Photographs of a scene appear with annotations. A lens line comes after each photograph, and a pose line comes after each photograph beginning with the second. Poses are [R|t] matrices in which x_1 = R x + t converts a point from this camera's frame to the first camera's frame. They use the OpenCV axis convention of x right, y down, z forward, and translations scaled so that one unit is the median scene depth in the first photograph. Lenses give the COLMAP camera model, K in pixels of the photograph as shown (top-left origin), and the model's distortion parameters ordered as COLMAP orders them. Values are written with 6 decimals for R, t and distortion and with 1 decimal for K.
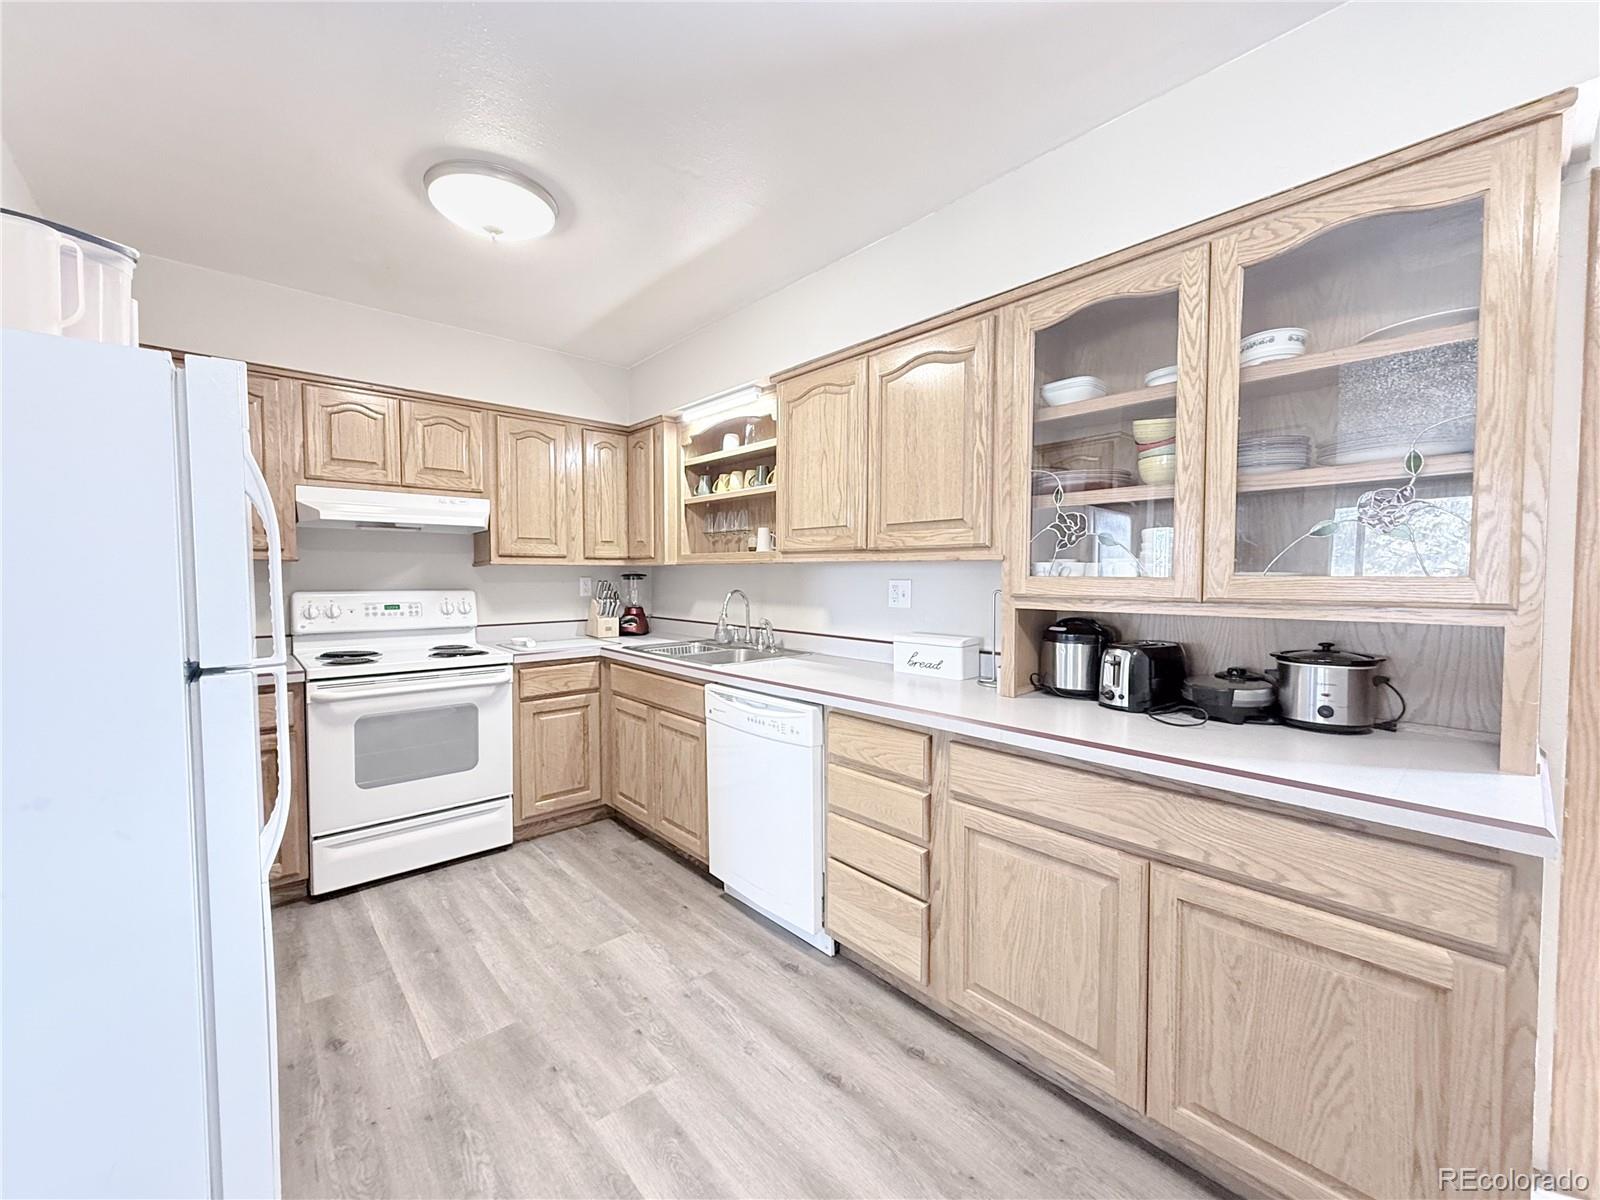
lens RADIAL K [[642.2, 0, 792.5], [0, 642.2, 596.9], [0, 0, 1]] dist [-0.000742, 0.000133]
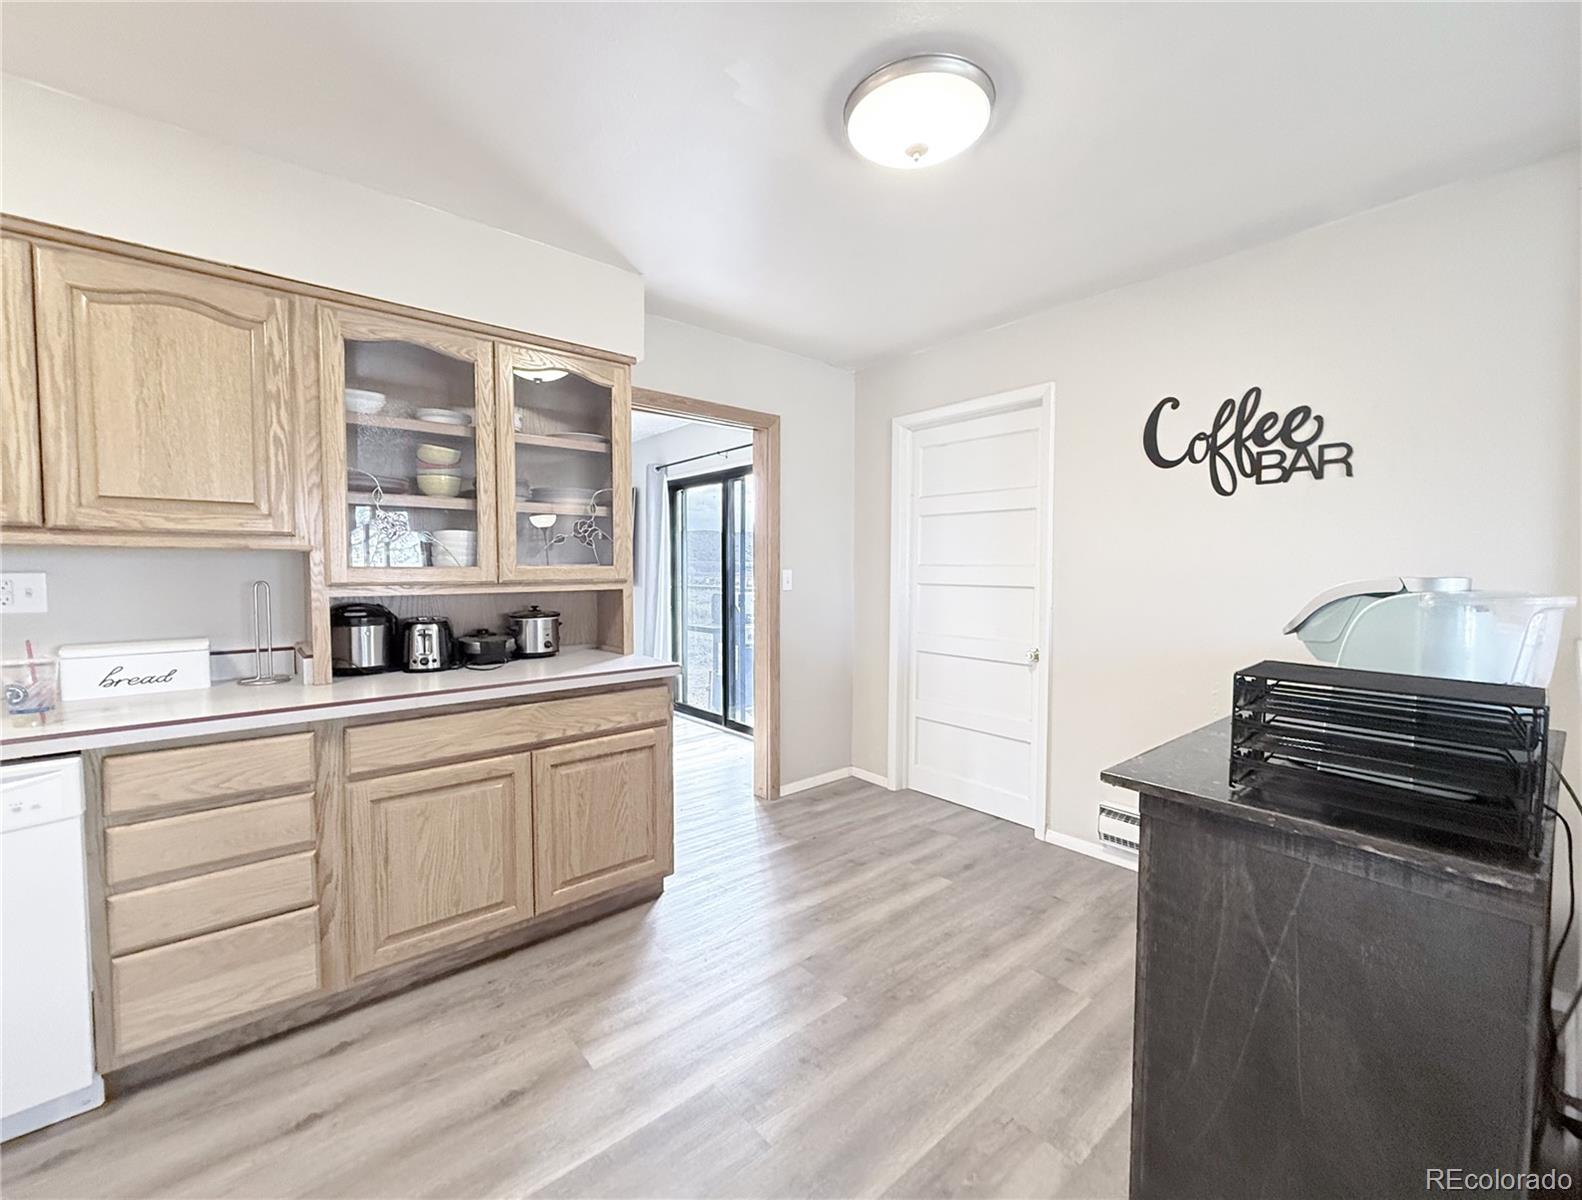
lens RADIAL K [[642.8, 0, 784.1], [0, 642.8, 596.7], [0, 0, 1]] dist [-0.001352, -0.000187]
pose [[0.032863, -0.048650, 0.998275, -0.613395], [0.032770, 0.998330, 0.047573, -0.007784], [-0.998922, 0.031150, 0.034402, 0.213690]]
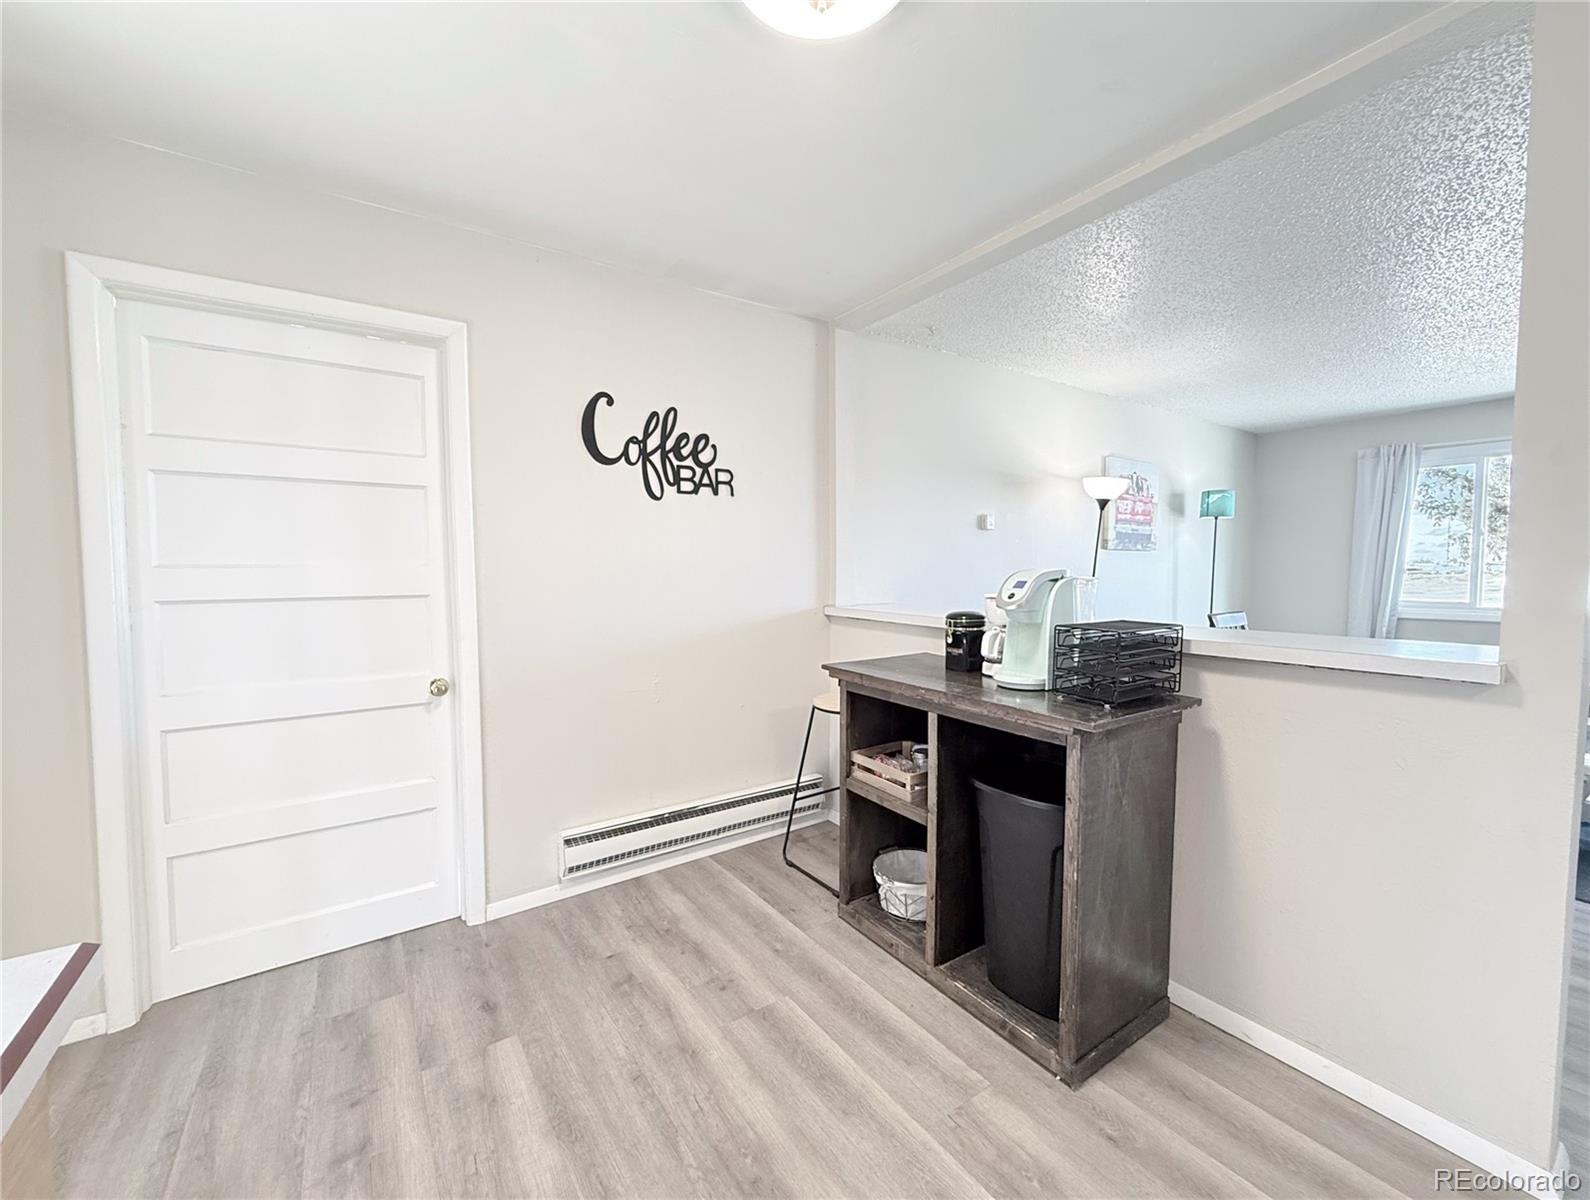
lens RADIAL K [[646.0, 0, 788.1], [0, 646.0, 596.7], [0, 0, 1]] dist [-0.001352, -0.000187]
pose [[-0.990436, -0.003054, 0.137938, 0.158797], [0.008490, 0.996511, 0.083028, -0.022940], [-0.137710, 0.083405, -0.986955, 0.687792]]
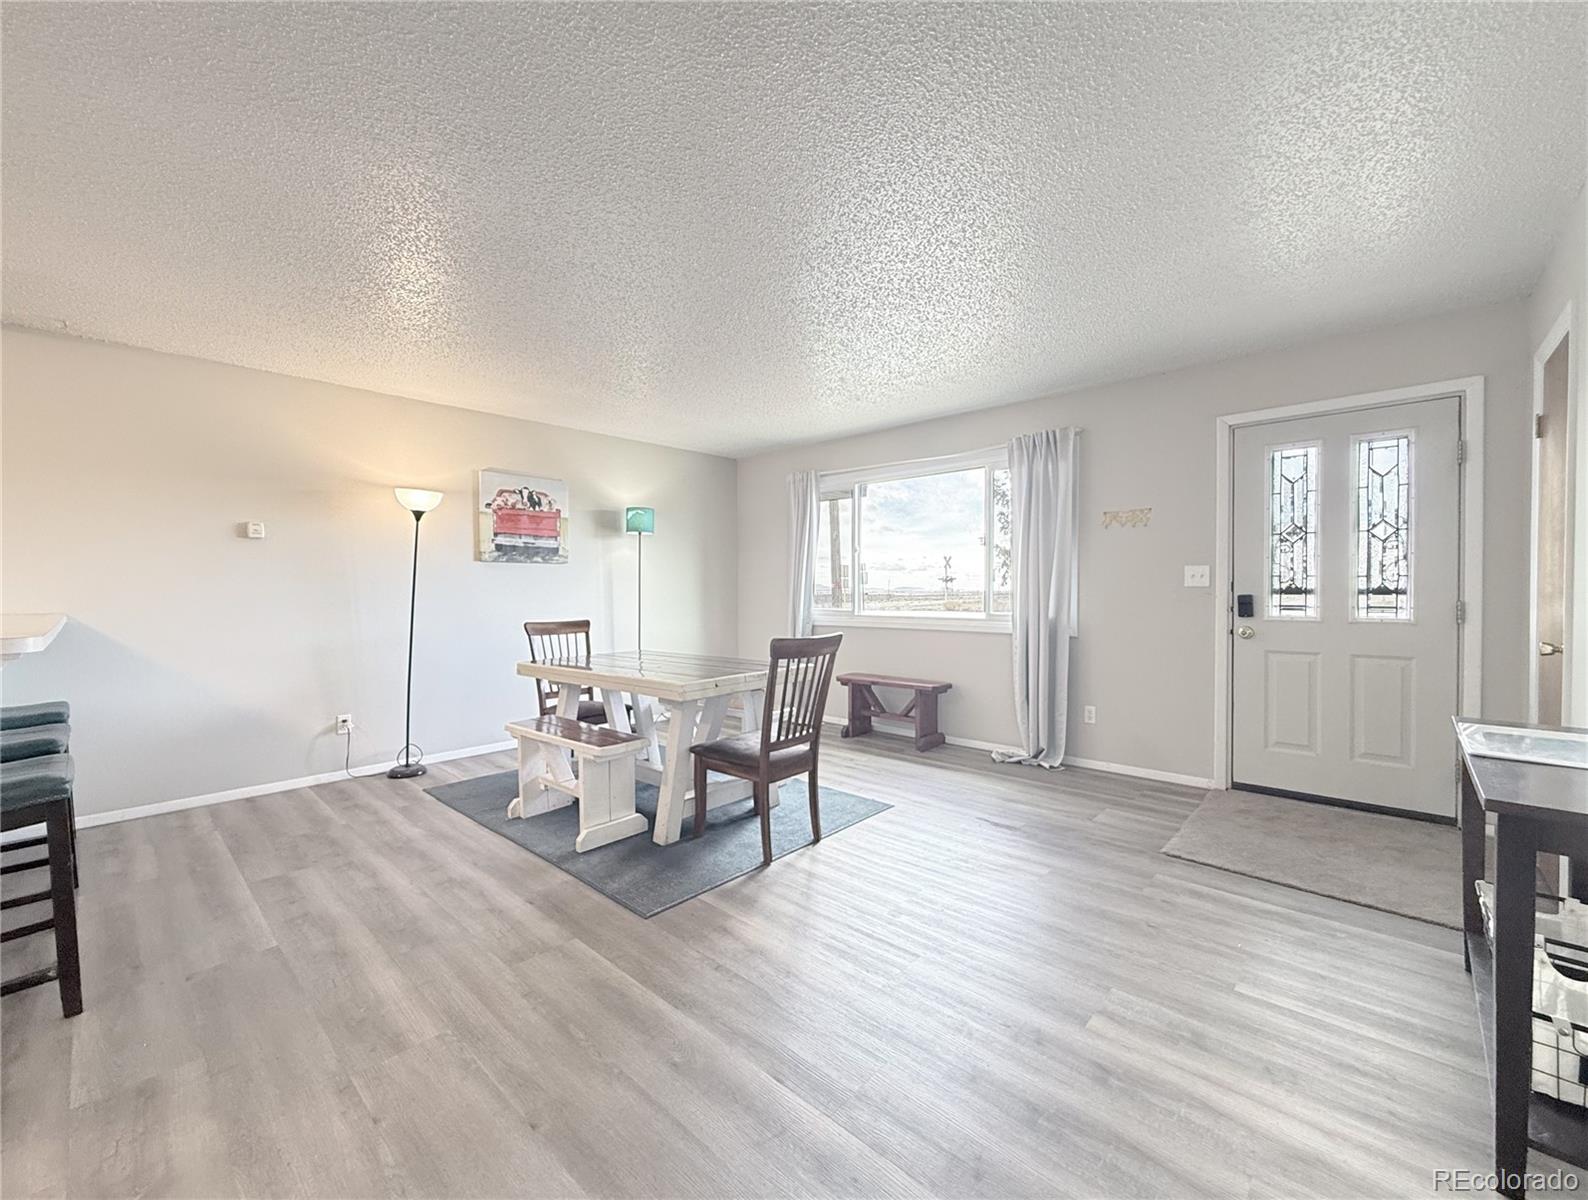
lens RADIAL K [[645.2, 0, 787.1], [0, 645.2, 596.7], [0, 0, 1]] dist [-0.001352, -0.000187]
pose [[-0.995977, 0.007356, -0.089310, -1.475260], [0.002663, 0.998615, 0.052549, 0.017966], [0.089573, 0.052100, -0.994617, 0.712481]]
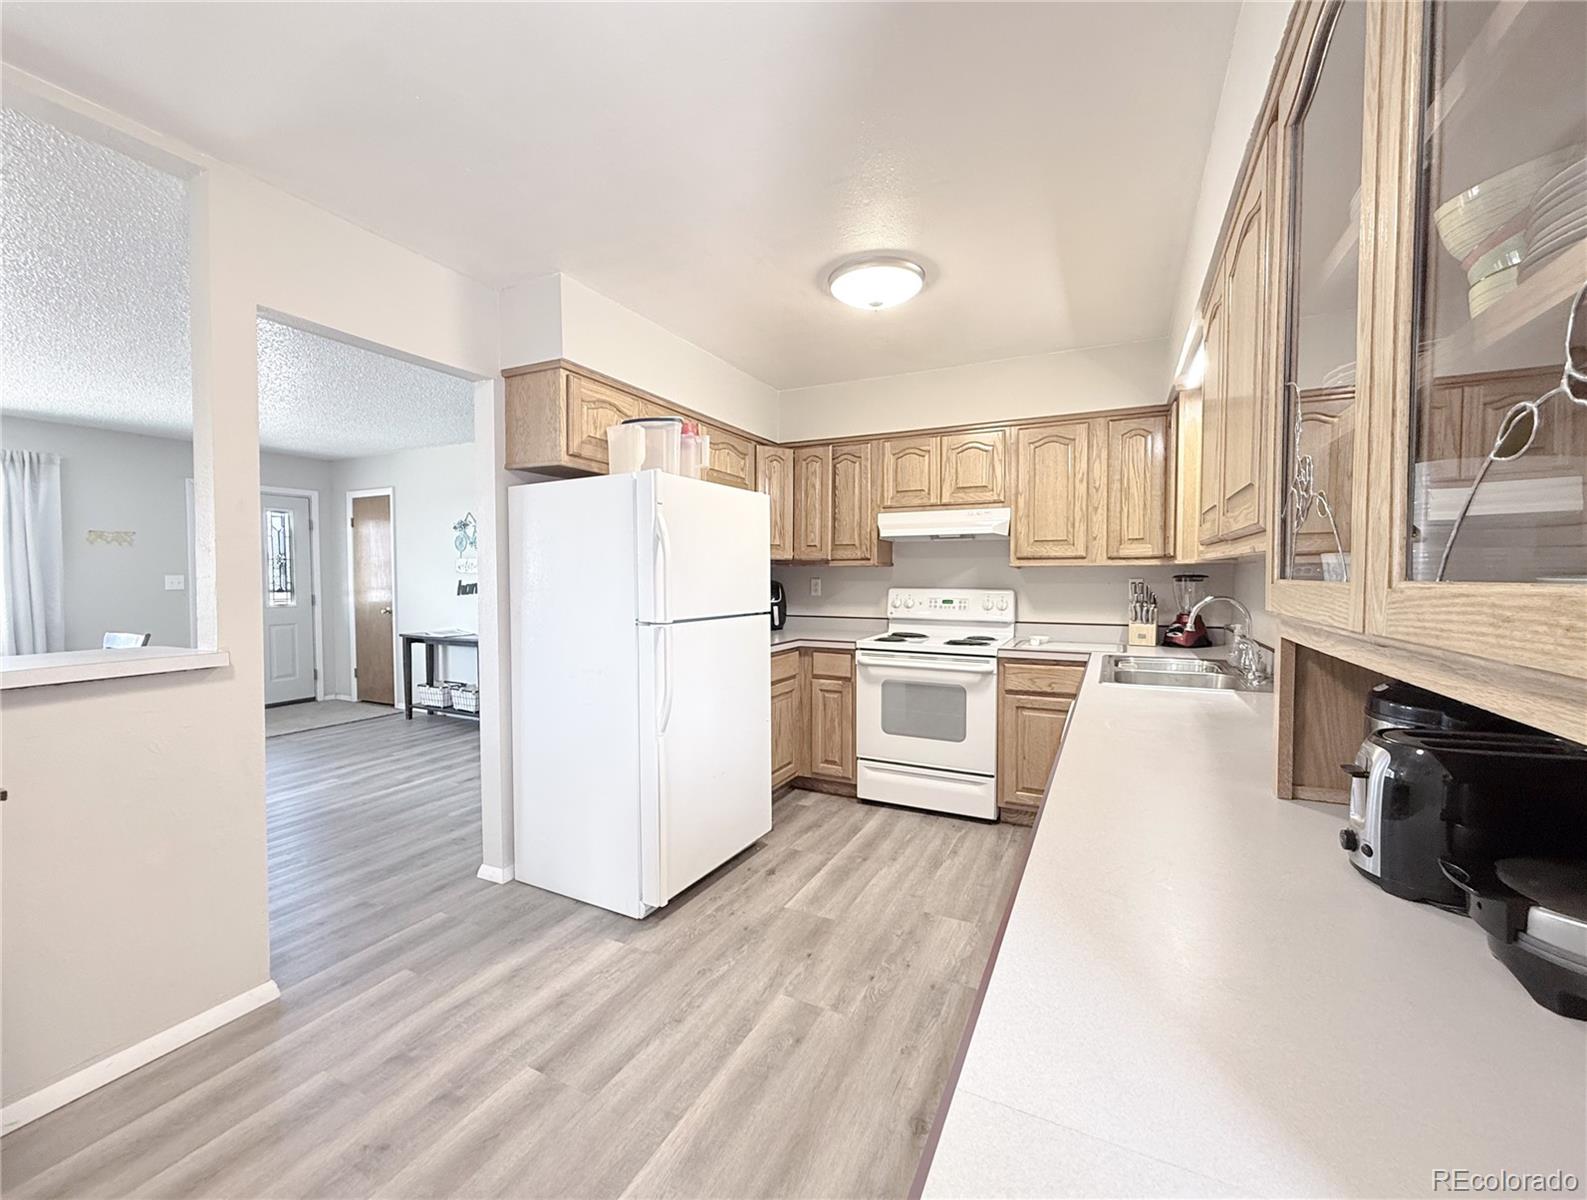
lens RADIAL K [[644.8, 0, 786.6], [0, 644.8, 596.7], [0, 0, 1]] dist [-0.001352, -0.000187]
pose [[0.367809, 0.029594, -0.929430, 0.645431], [-0.030520, 0.999339, 0.019742, -0.013801], [0.929401, 0.021105, 0.368469, 0.365856]]
